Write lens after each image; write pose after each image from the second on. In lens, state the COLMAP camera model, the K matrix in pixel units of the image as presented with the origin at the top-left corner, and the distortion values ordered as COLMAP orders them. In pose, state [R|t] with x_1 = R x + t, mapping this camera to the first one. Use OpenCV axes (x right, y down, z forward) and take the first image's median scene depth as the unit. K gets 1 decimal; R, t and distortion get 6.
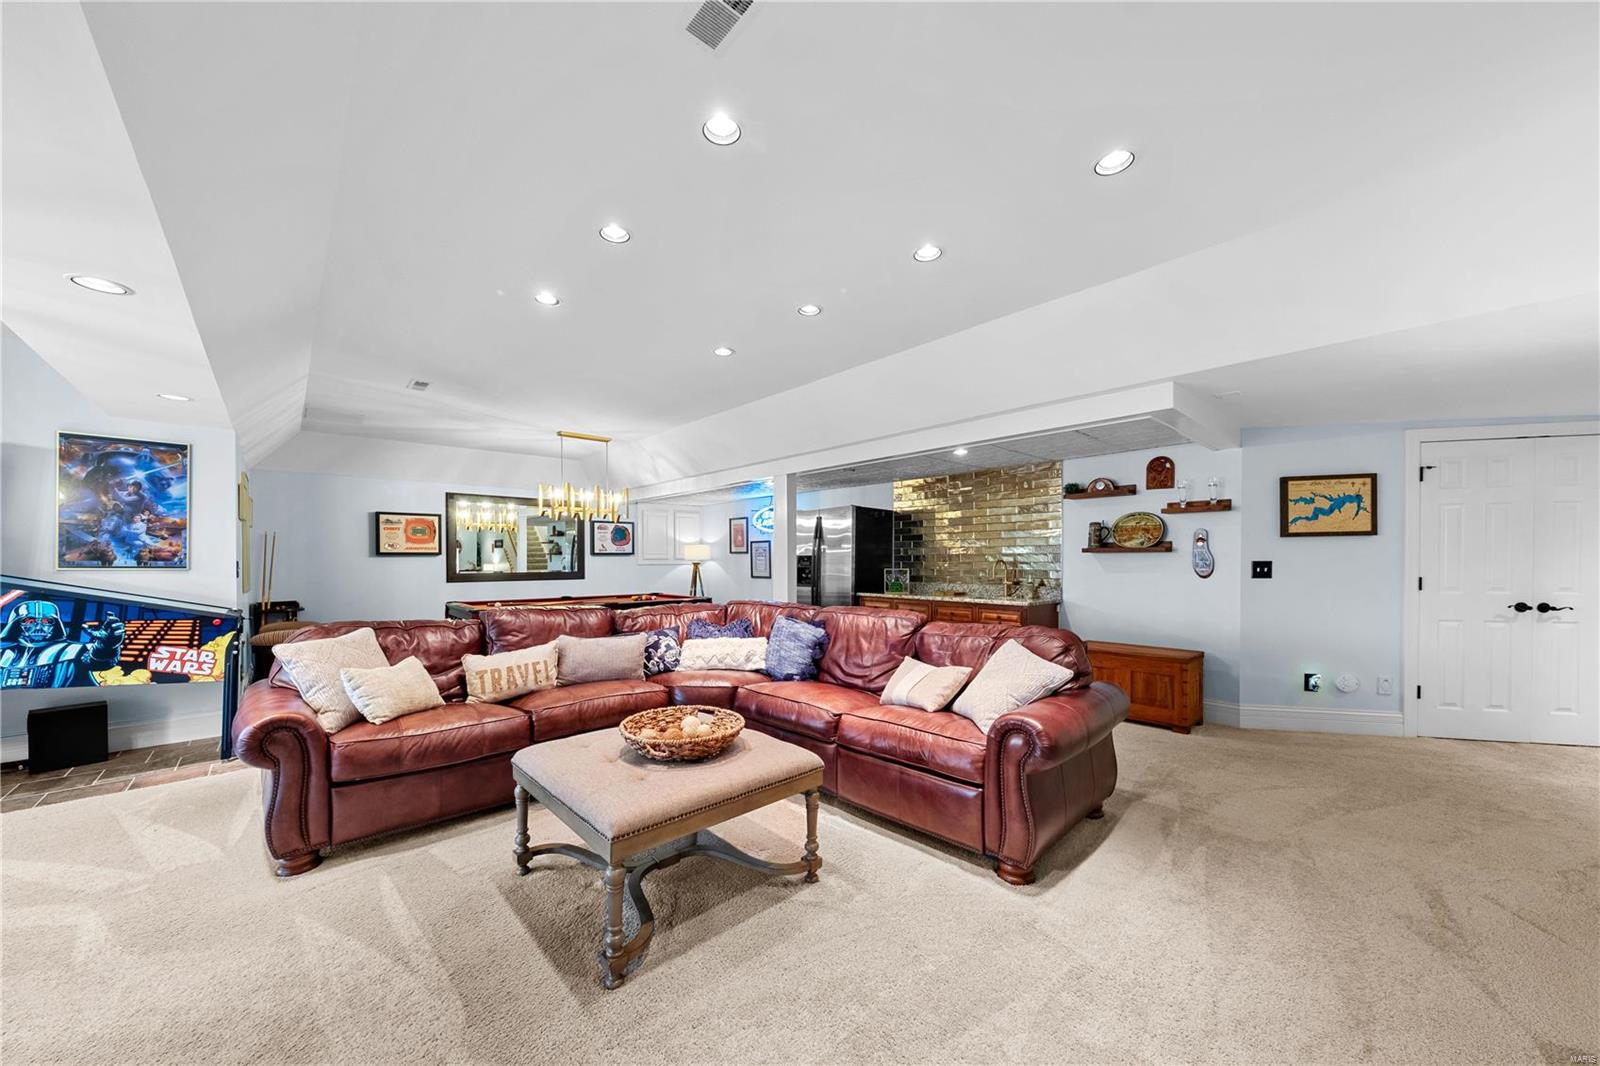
lens RADIAL K [[547.8, 0, 806.2], [0, 547.8, 562.4], [0, 0, 1]] dist [0.000254, 0.000013]
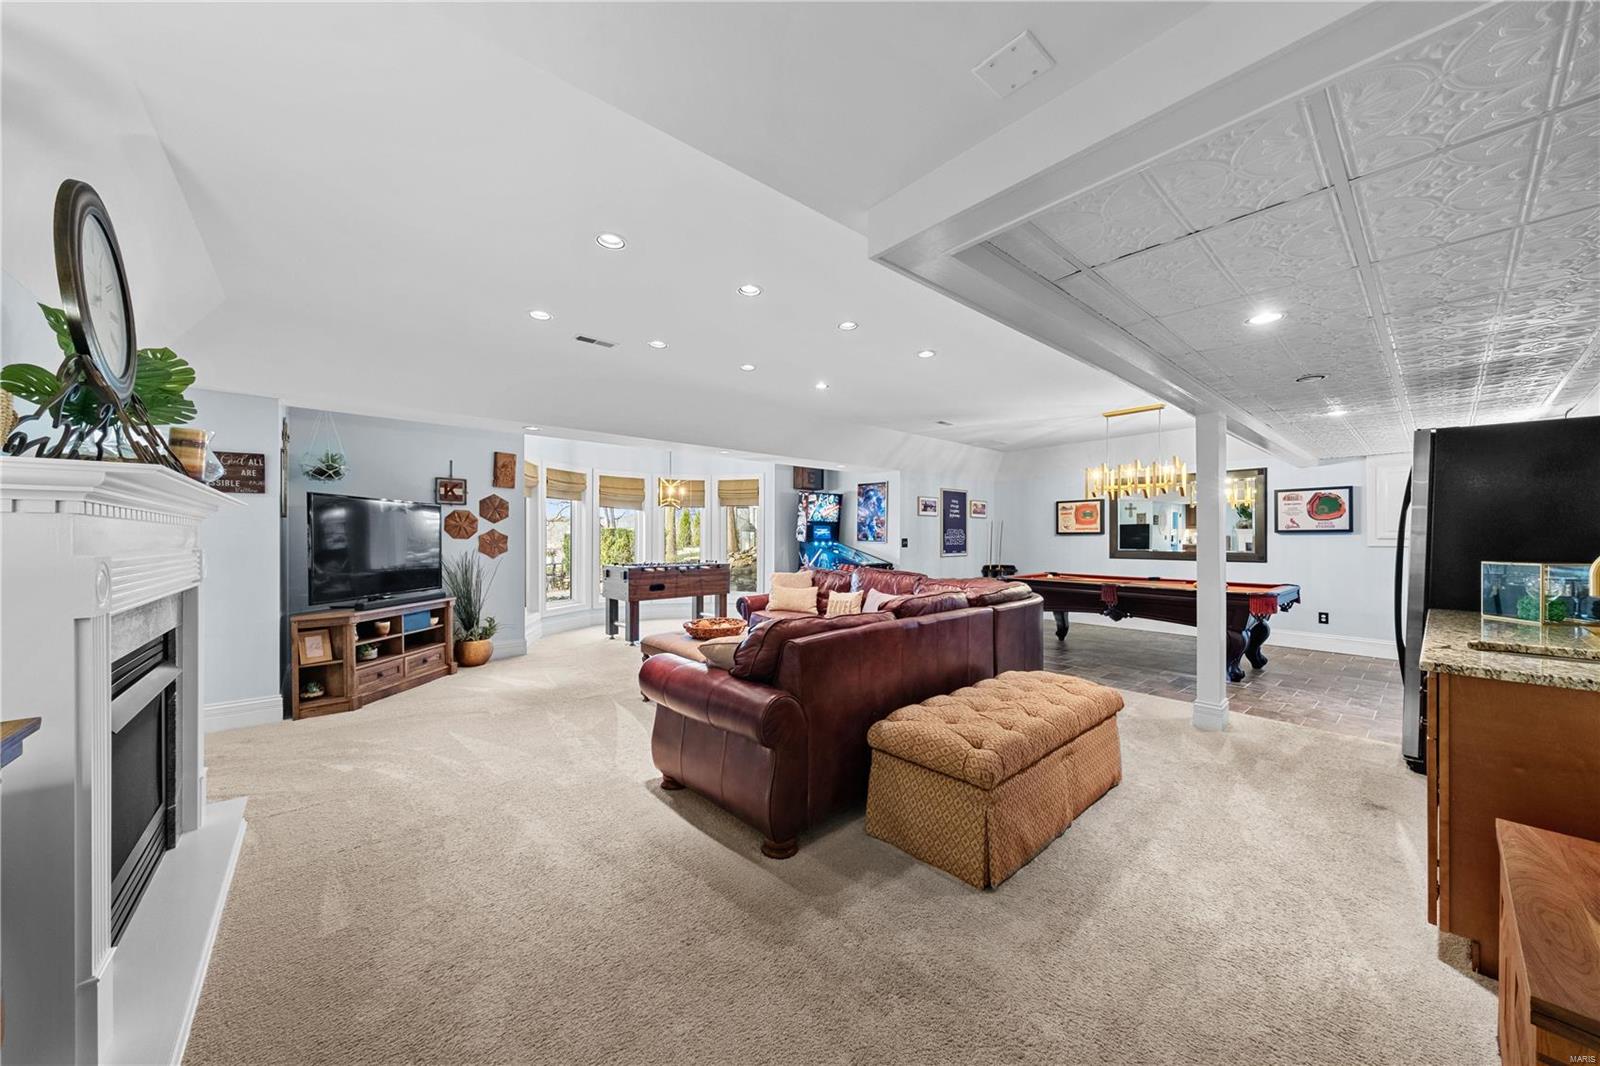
lens RADIAL K [[547.8, 0, 810.3], [0, 547.8, 538.1], [0, 0, 1]] dist [0.000254, 0.000013]
pose [[0.001252, 0.002312, -0.999997, 0.700130], [-0.008122, 0.999964, 0.002302, -0.004512], [0.999966, 0.008119, 0.001271, 0.548529]]
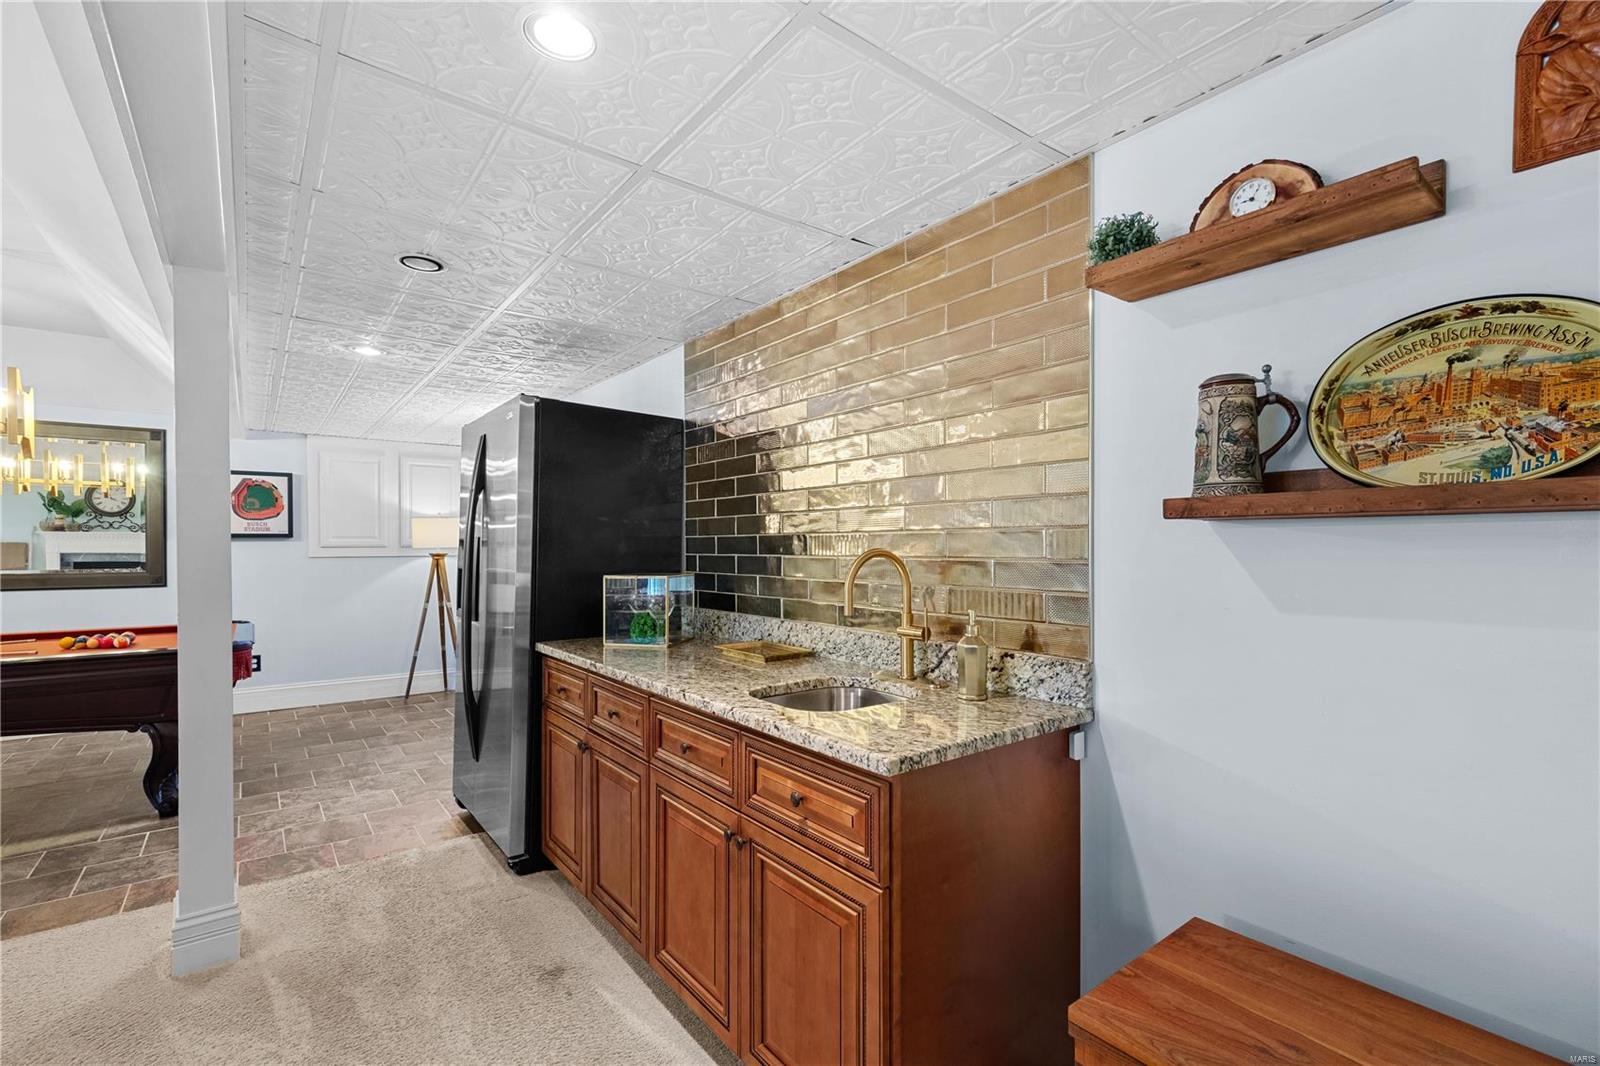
lens RADIAL K [[710.6, 0, 807.2], [0, 710.6, 542.5], [0, 0, 1]] dist [0.002787, 0.000264]
pose [[0.998363, -0.000822, -0.057183, 0.356693], [0.000265, 0.999952, -0.009747, -0.005625], [0.057188, 0.009716, 0.998316, 0.670928]]
